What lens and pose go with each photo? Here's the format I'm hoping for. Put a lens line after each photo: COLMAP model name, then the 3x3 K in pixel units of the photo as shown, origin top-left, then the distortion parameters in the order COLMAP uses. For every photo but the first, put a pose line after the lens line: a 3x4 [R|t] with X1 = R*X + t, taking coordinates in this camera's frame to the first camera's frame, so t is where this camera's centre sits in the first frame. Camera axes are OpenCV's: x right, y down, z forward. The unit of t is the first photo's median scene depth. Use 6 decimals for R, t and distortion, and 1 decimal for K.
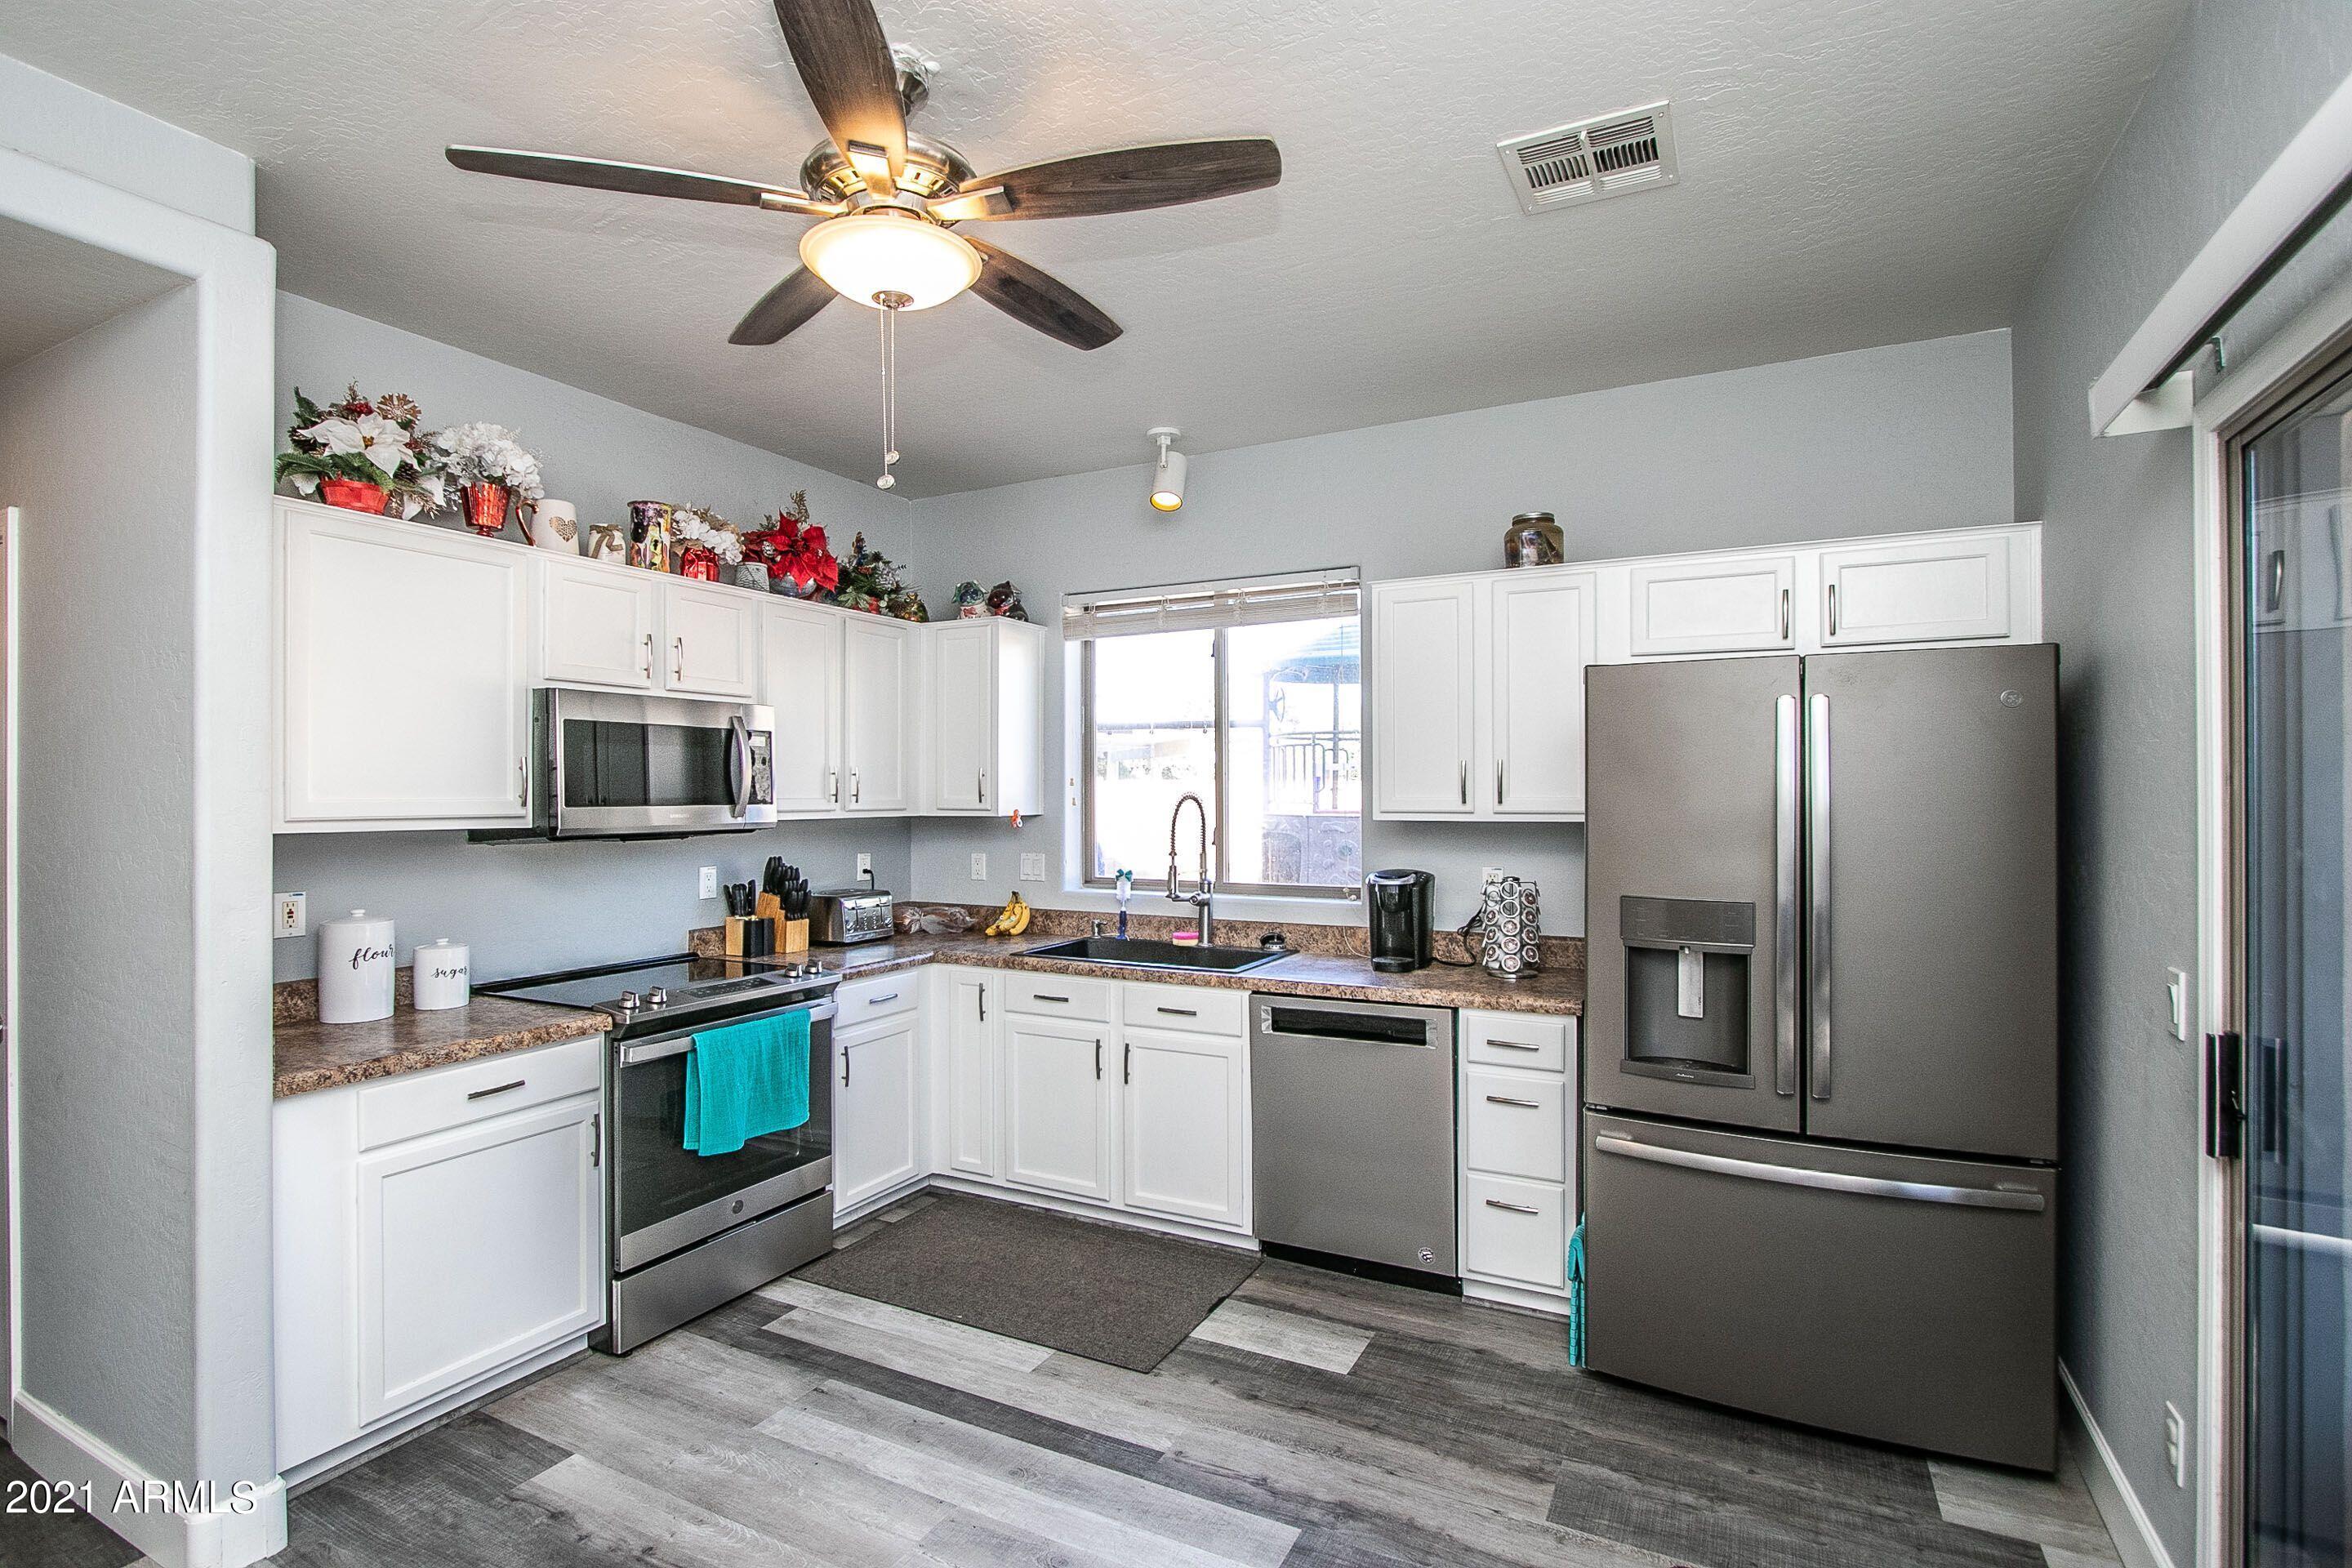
lens RADIAL K [[1105.0, 0, 1176.0], [0, 1105.0, 784.0], [0, 0, 1]] dist [-0.016034, 0.000334]
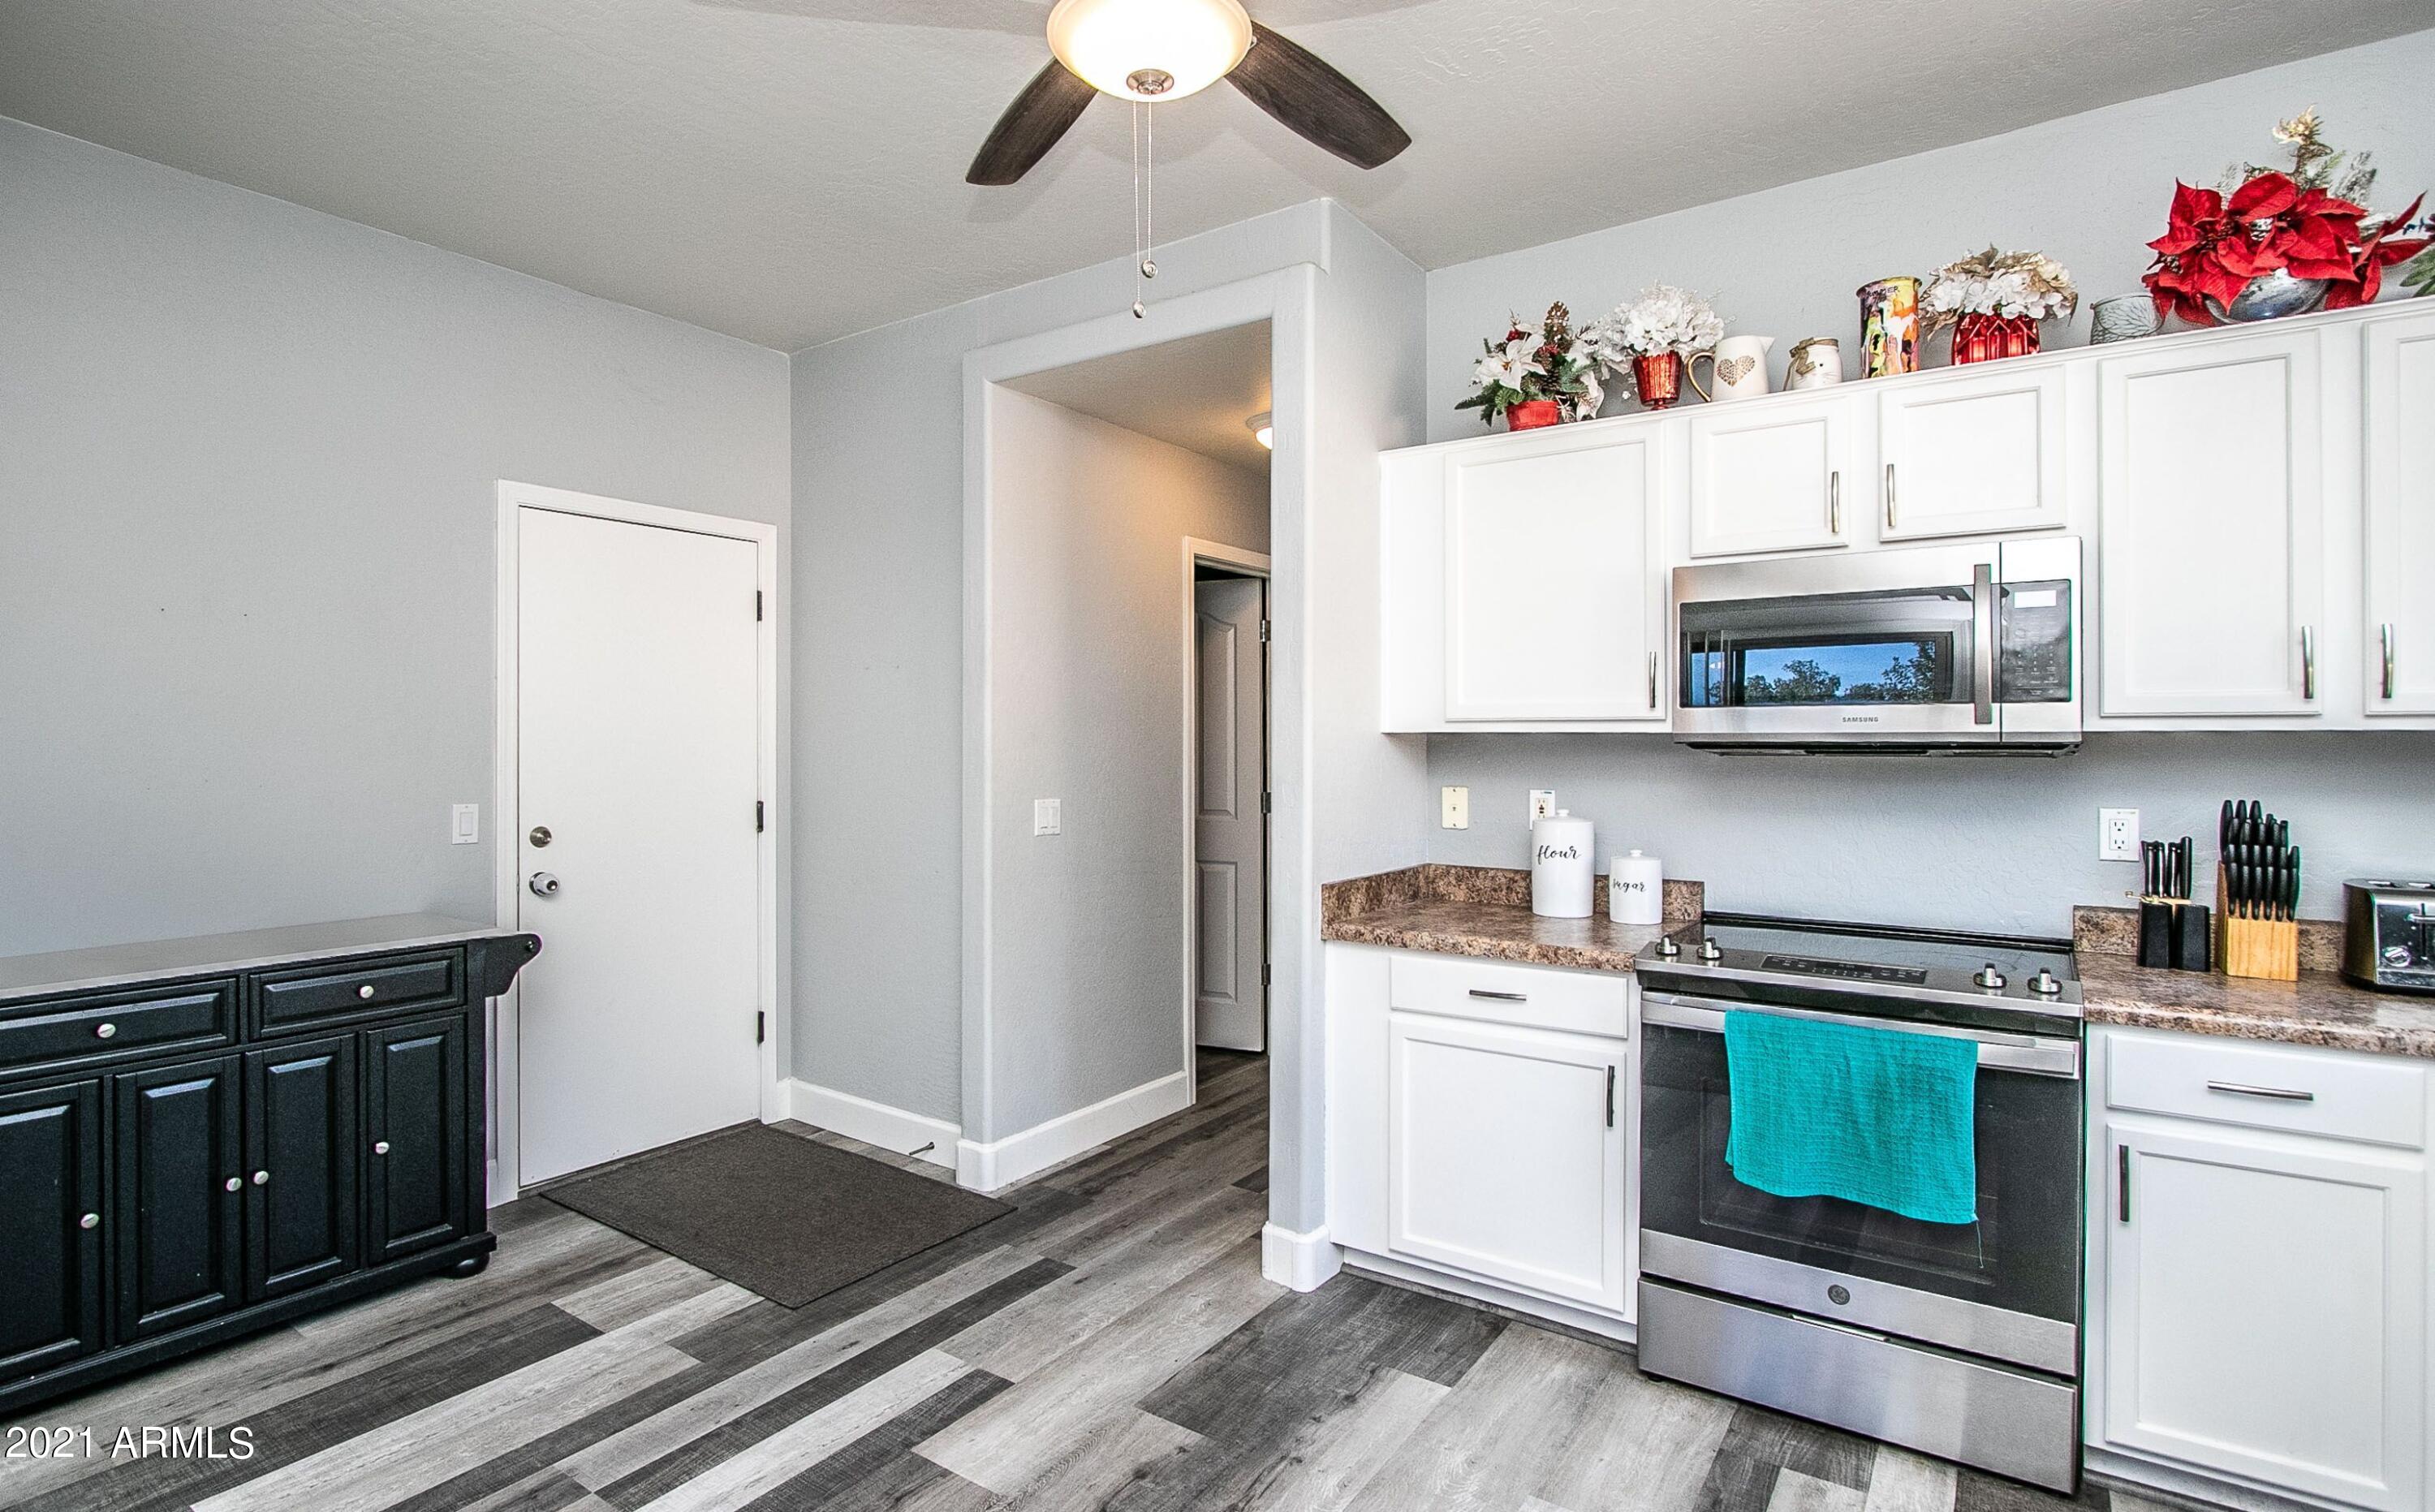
lens RADIAL K [[1232.1, 0, 1138.8], [0, 1232.1, 740.7], [0, 0, 1]] dist [-0.002134, -0.000582]
pose [[-0.150595, 0.004638, -0.988585, 0.413860], [0.008205, 0.999960, 0.003442, 0.037157], [0.988561, -0.007593, -0.150627, 0.689079]]
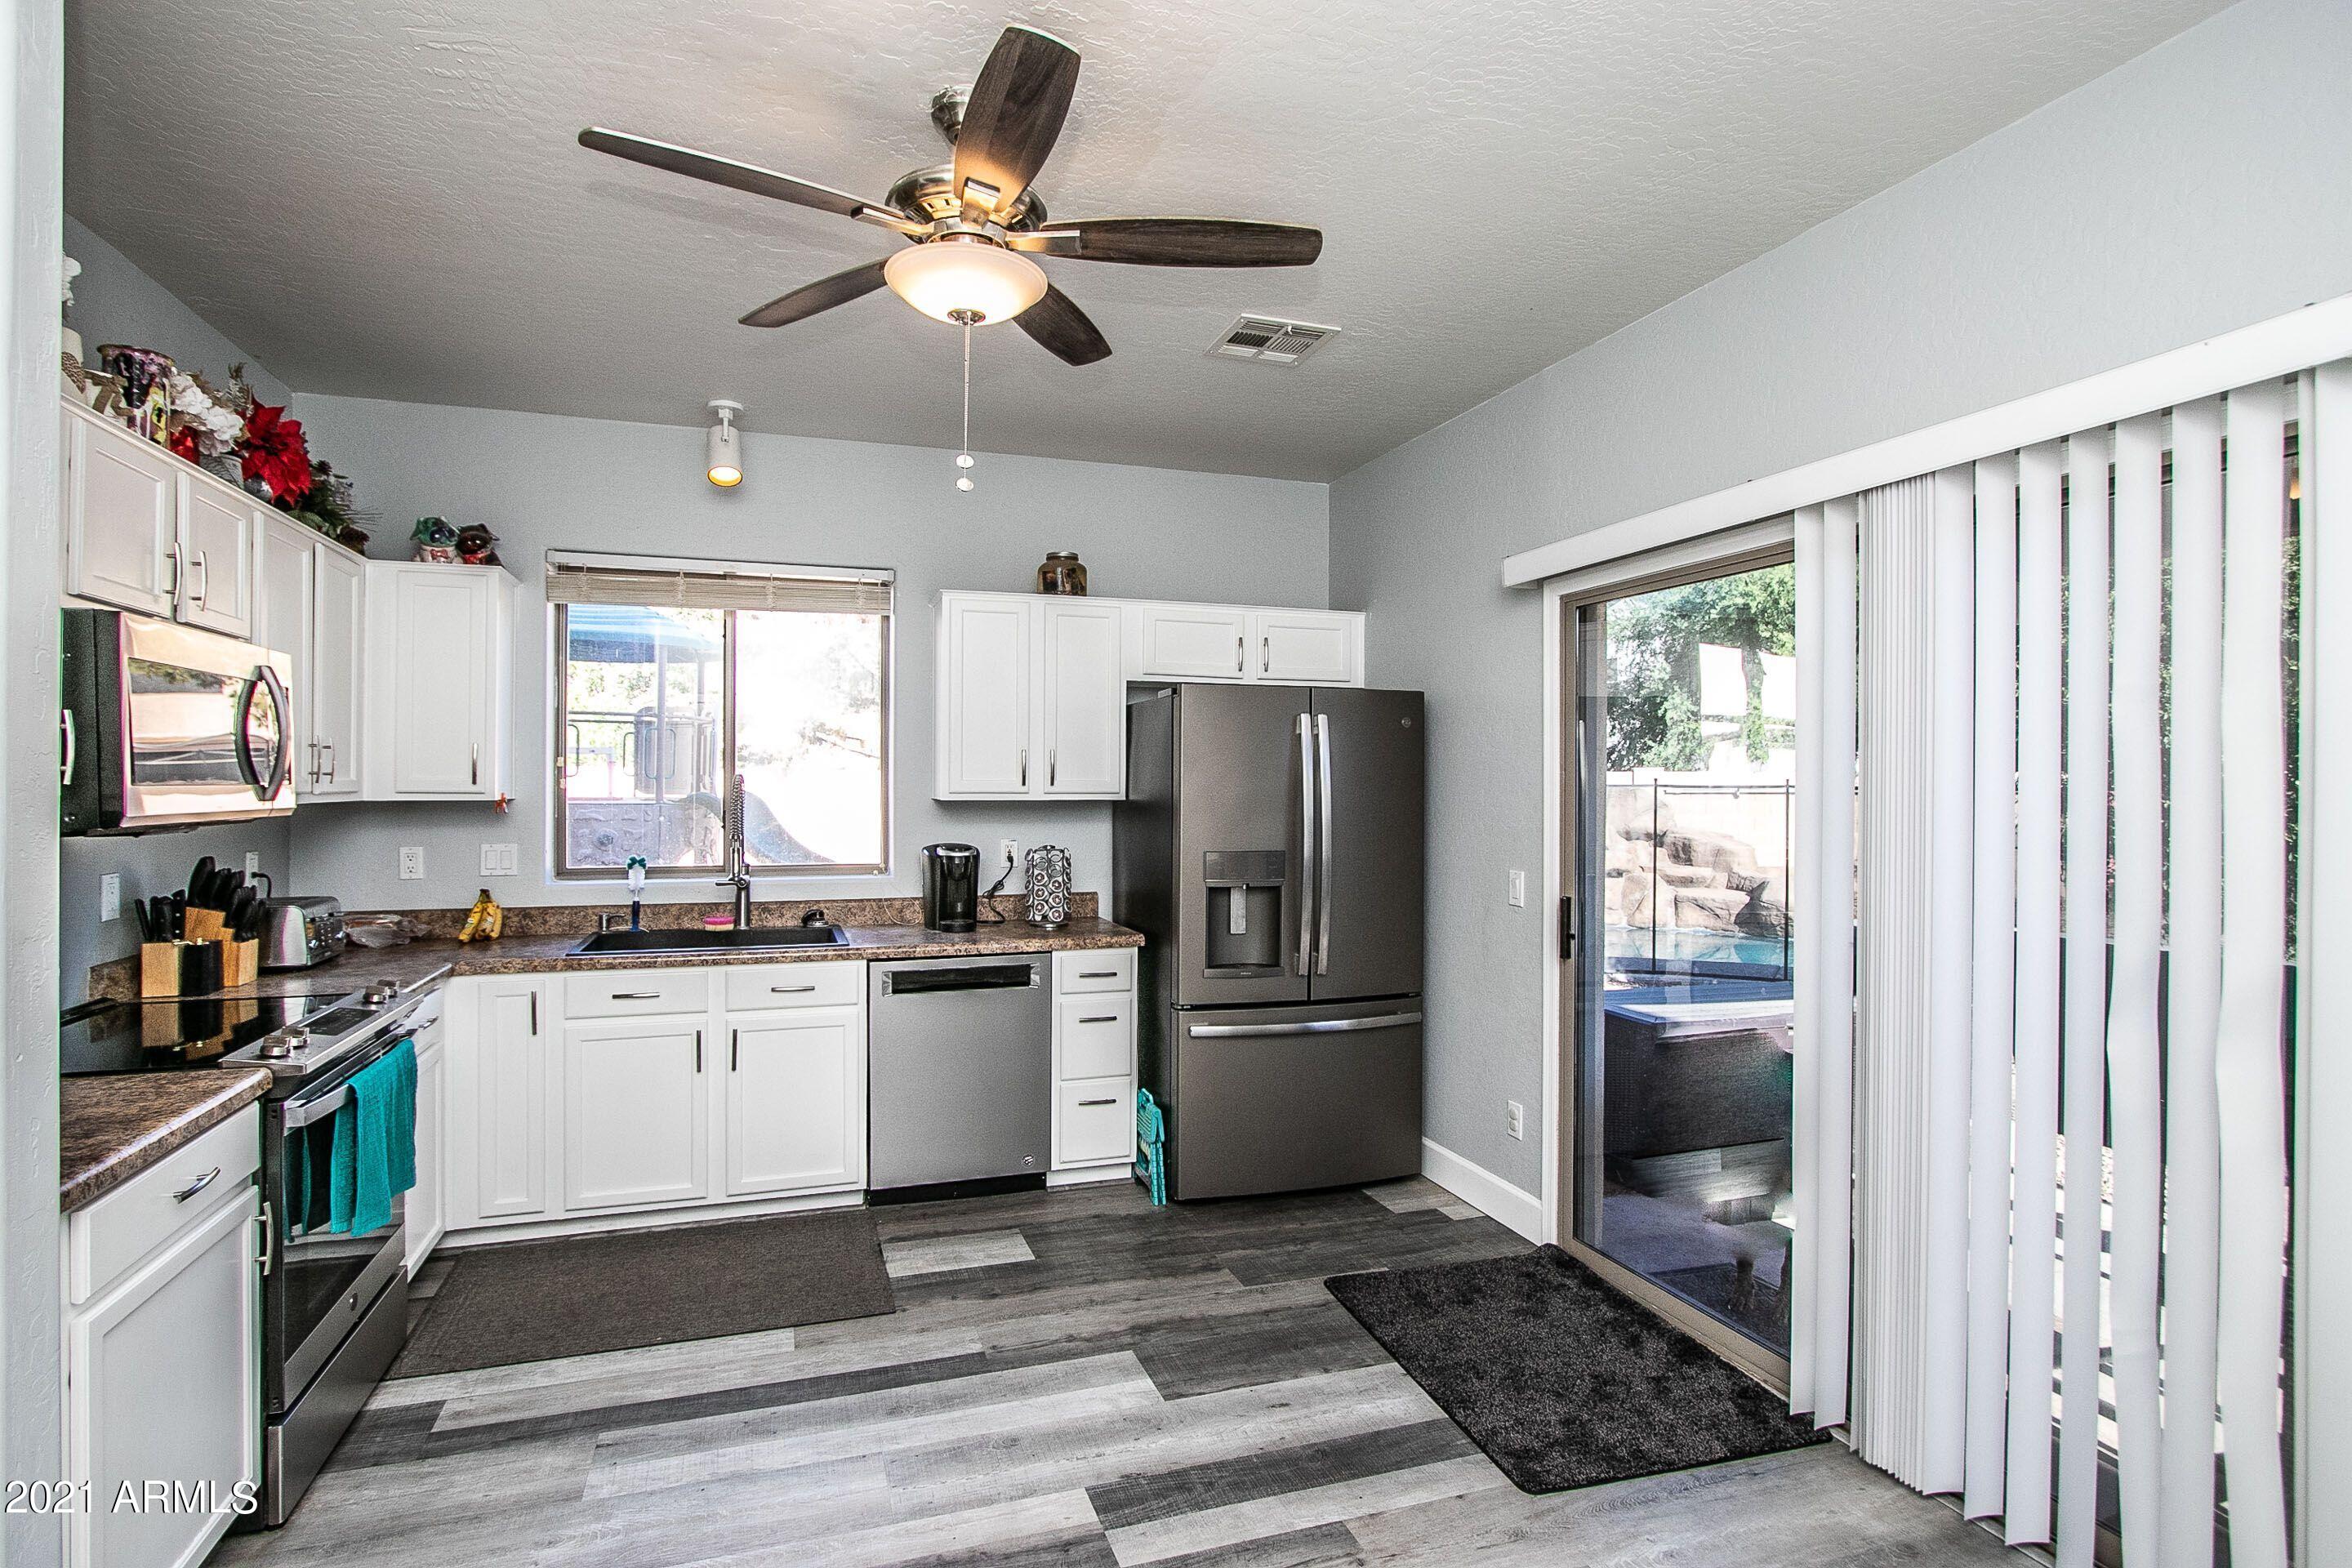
lens RADIAL K [[1113.7, 0, 1128.5], [0, 1113.7, 775.3], [0, 0, 1]] dist [-0.017606, 0.000873]
pose [[0.704096, 0.010219, 0.710031, -0.566084], [-0.011674, 0.999928, -0.002815, 0.008869], [-0.710008, -0.006307, 0.704165, 0.066739]]
